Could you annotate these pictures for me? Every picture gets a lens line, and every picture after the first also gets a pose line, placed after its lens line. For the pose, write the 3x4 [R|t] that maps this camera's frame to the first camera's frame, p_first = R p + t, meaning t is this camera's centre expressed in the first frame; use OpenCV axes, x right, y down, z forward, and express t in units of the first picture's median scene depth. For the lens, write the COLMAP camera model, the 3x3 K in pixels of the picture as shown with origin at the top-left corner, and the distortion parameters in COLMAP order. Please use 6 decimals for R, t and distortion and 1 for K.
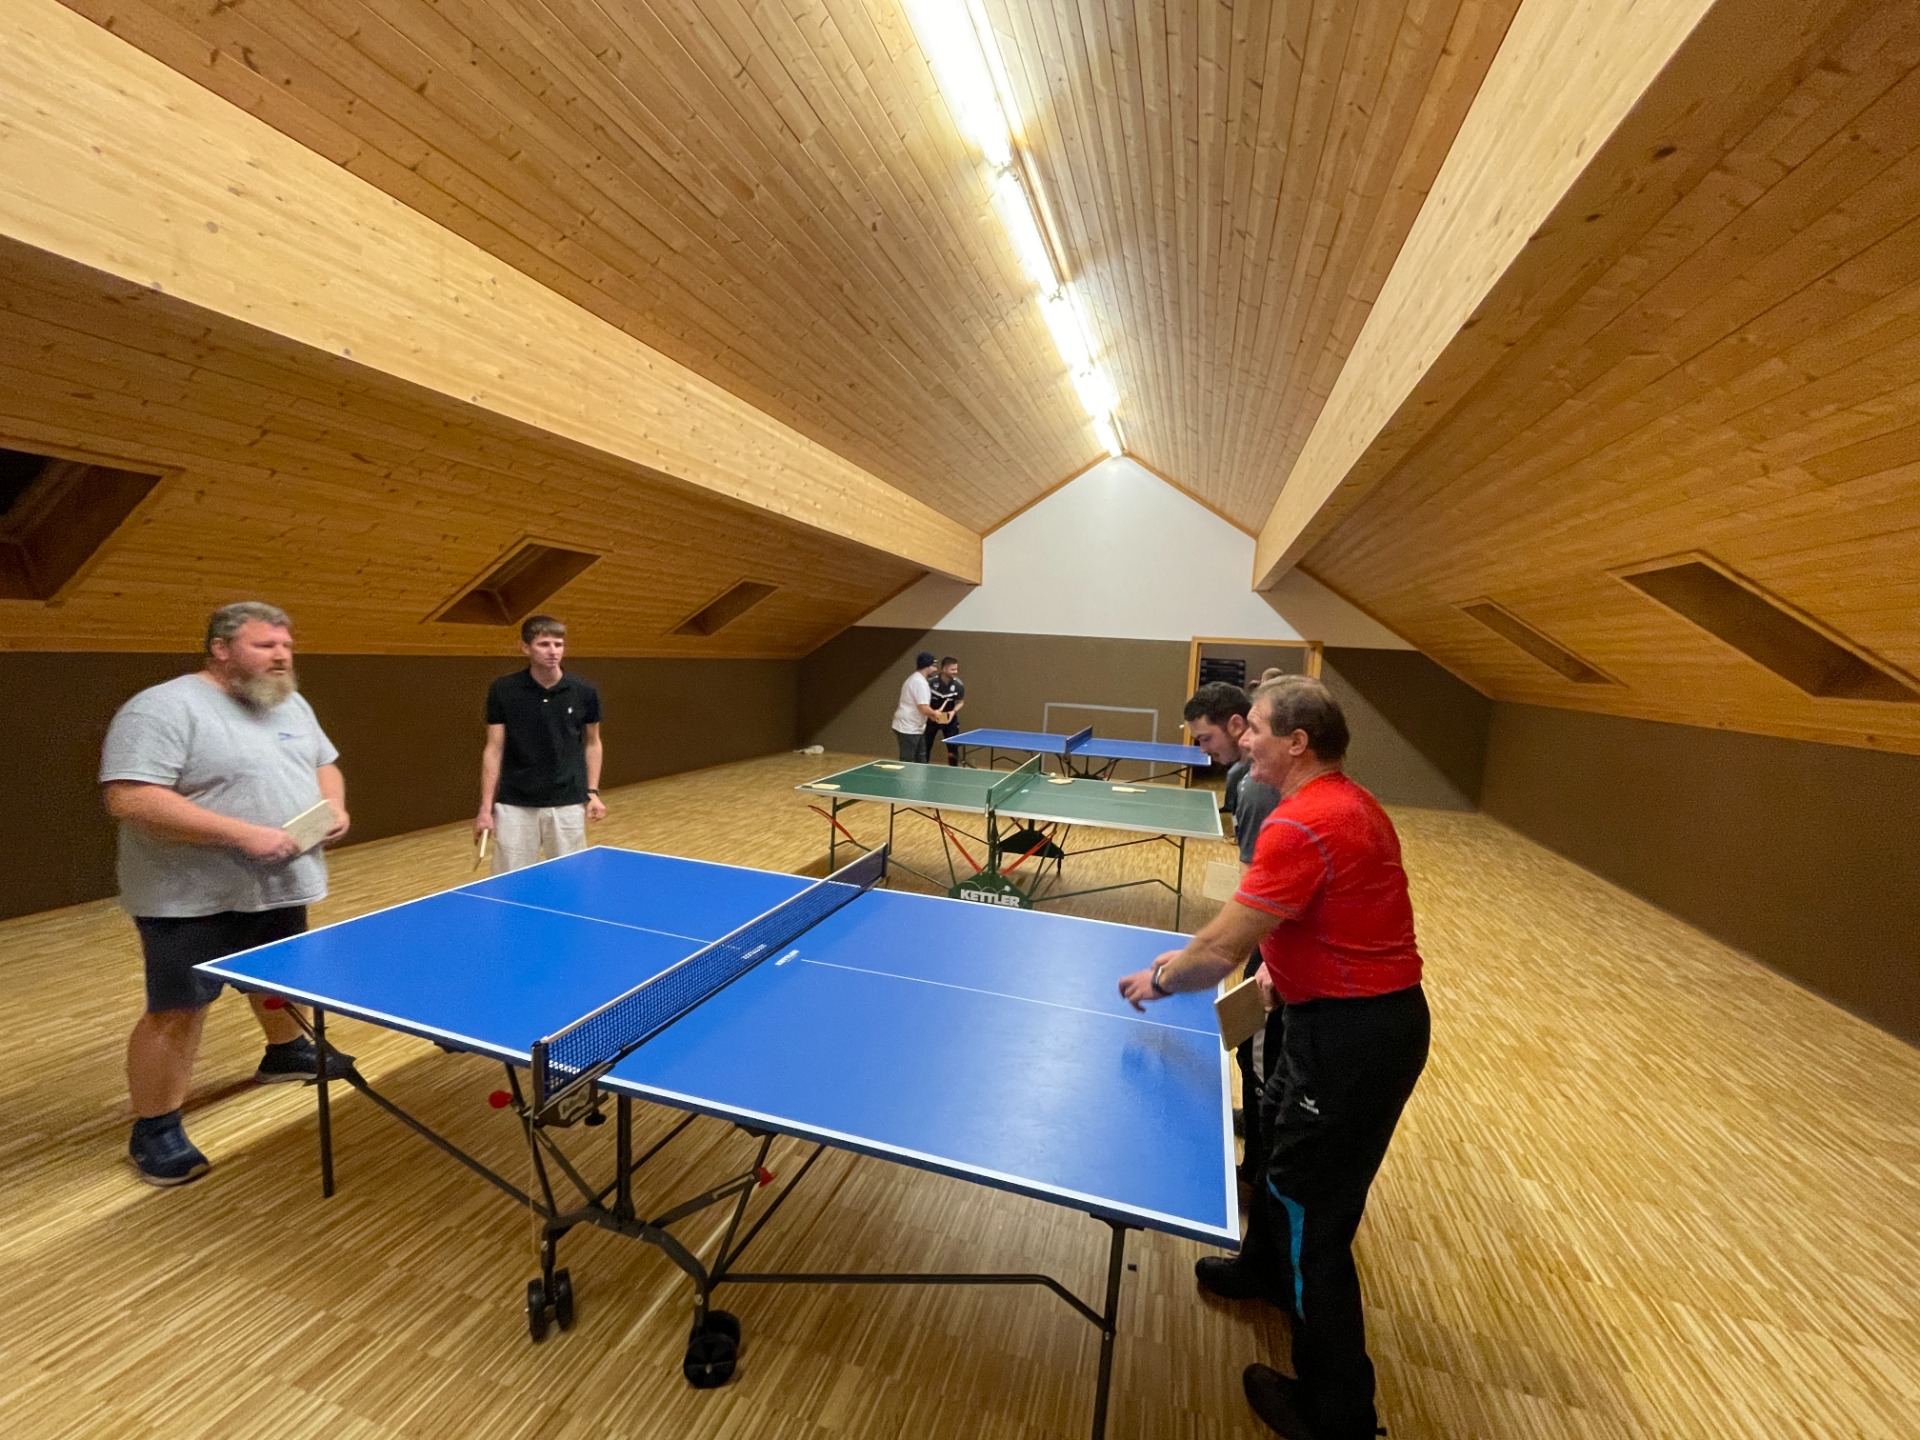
lens RADIAL K [[779.3, 0, 957.0], [0, 779.3, 719.2], [0, 0, 1]] dist [-0.005144, 0.000356]
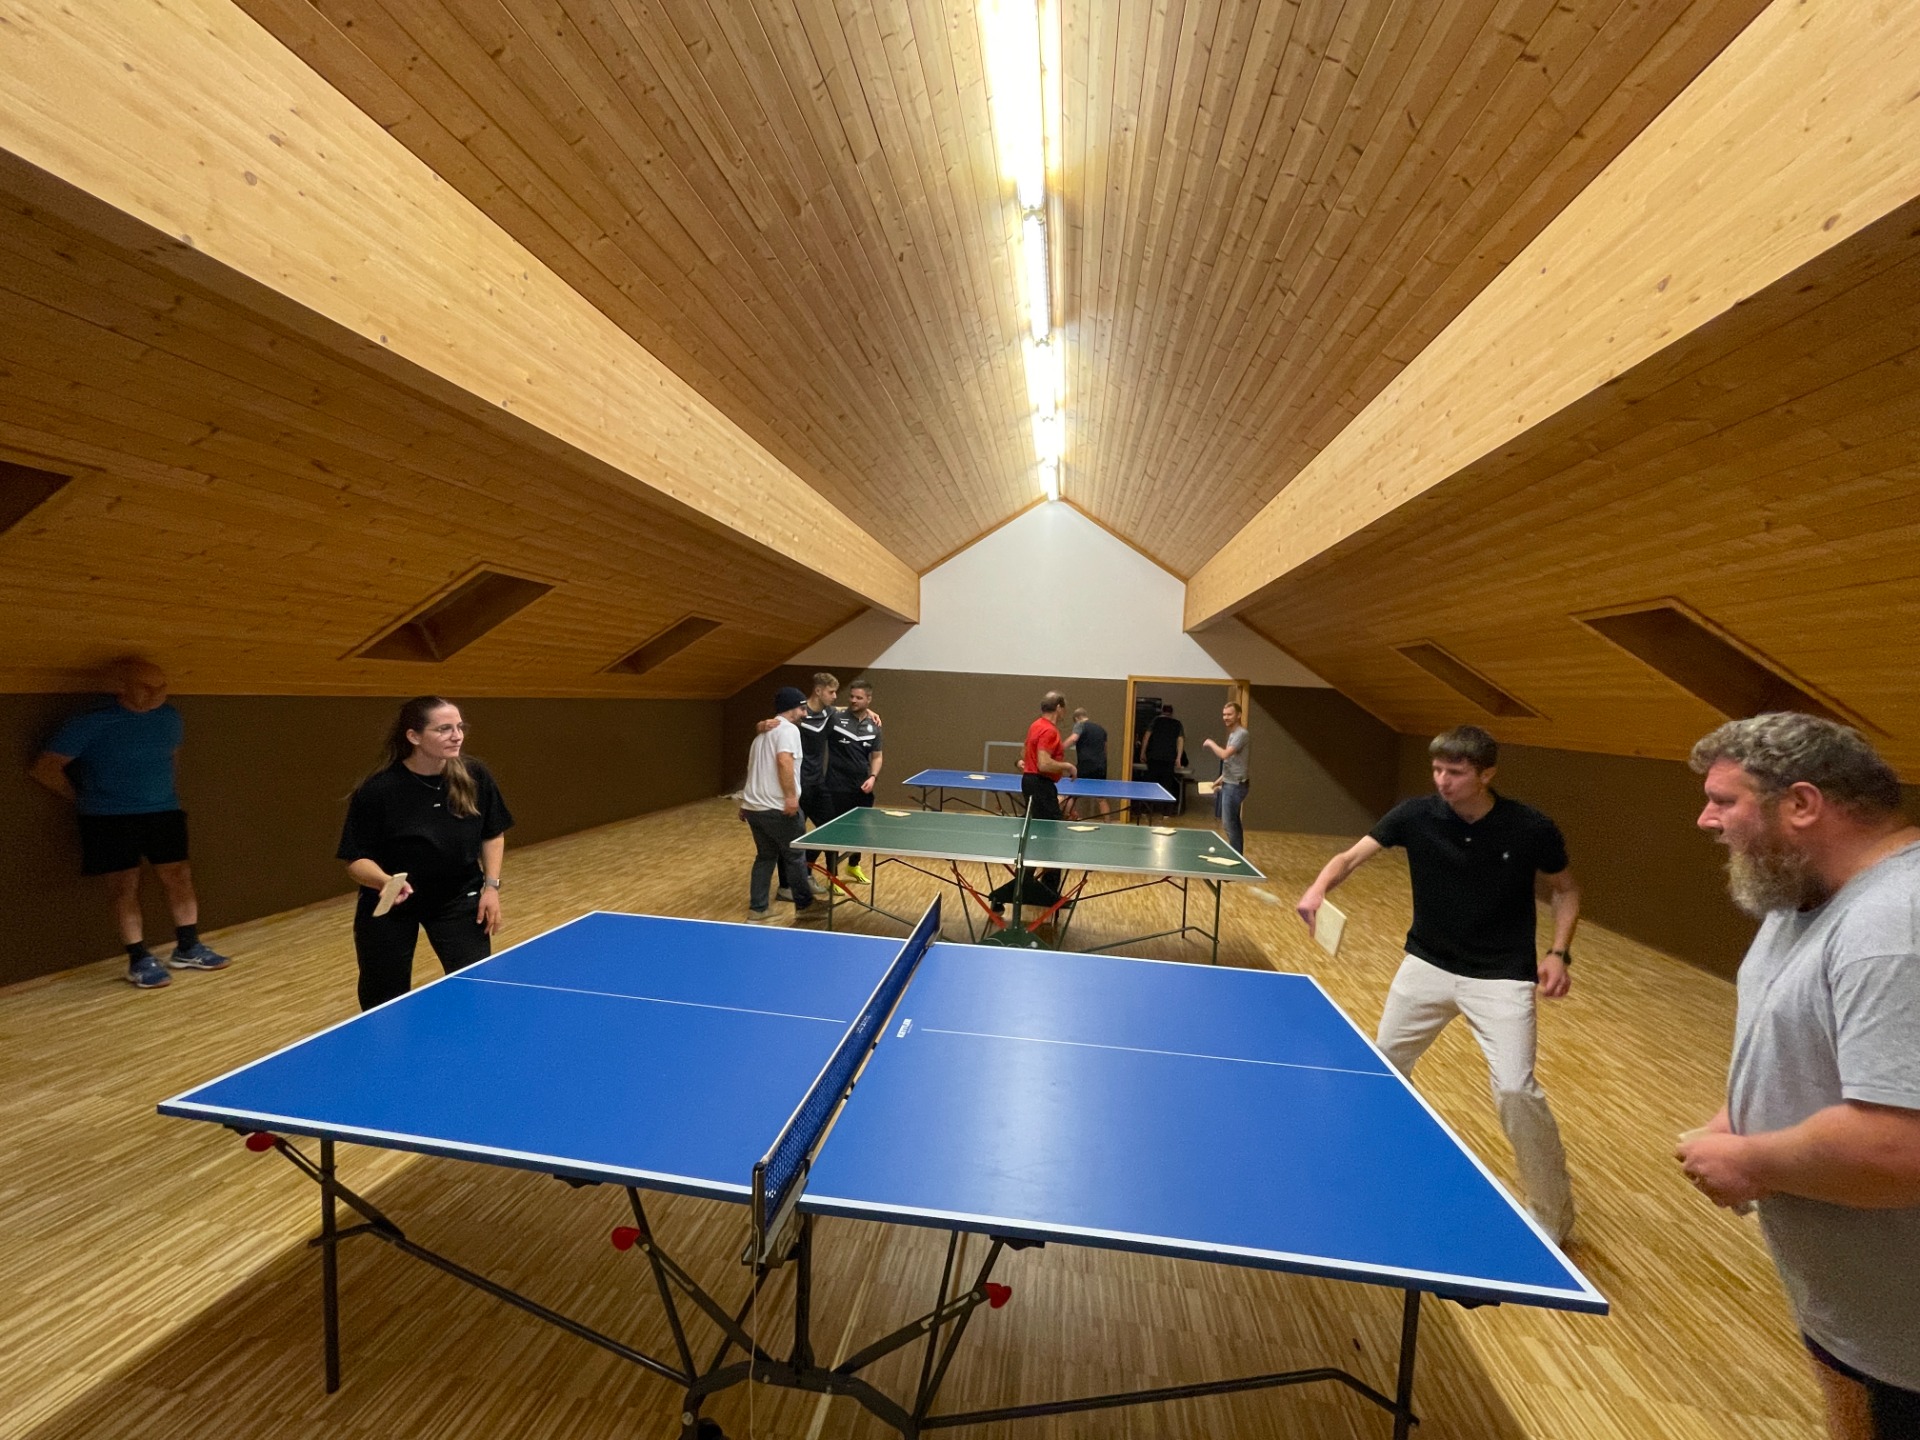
lens RADIAL K [[779.3, 0, 957.2], [0, 779.3, 718.4], [0, 0, 1]] dist [-0.005144, 0.000356]
pose [[0.987333, -0.009110, 0.158403, -0.163867], [0.017242, 0.998598, -0.050039, -0.002698], [-0.157725, 0.052137, 0.986106, 0.044701]]
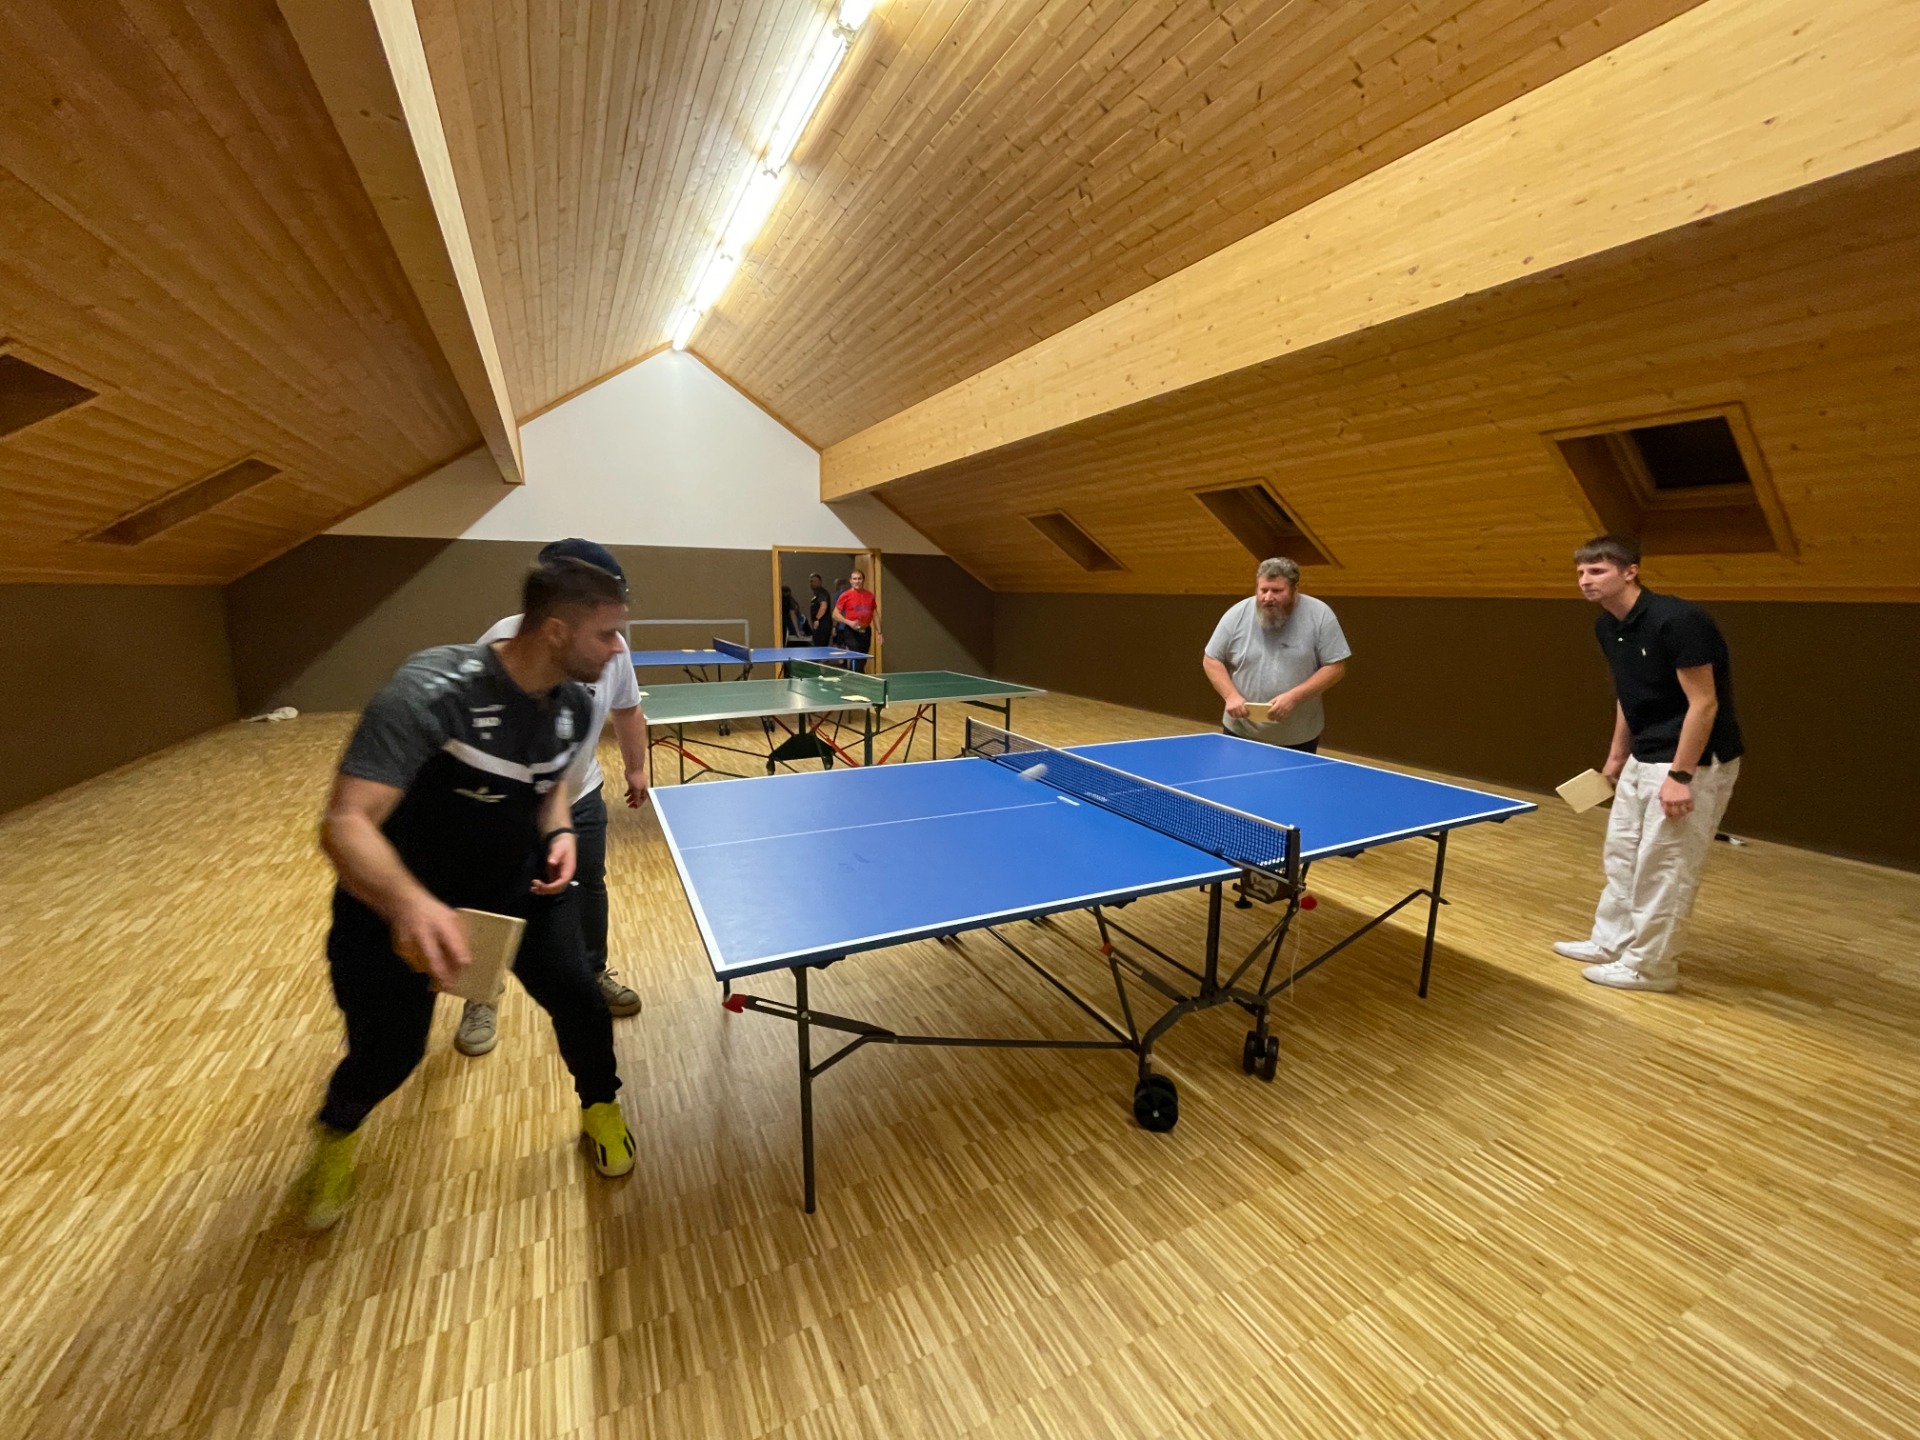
lens RADIAL K [[779.3, 0, 961.0], [0, 779.3, 722.3], [0, 0, 1]] dist [-0.005144, 0.000356]
pose [[0.710392, -0.159070, 0.685595, -0.513343], [0.089131, 0.986614, 0.136557, 0.012501], [-0.698140, -0.035901, 0.715061, 0.151538]]
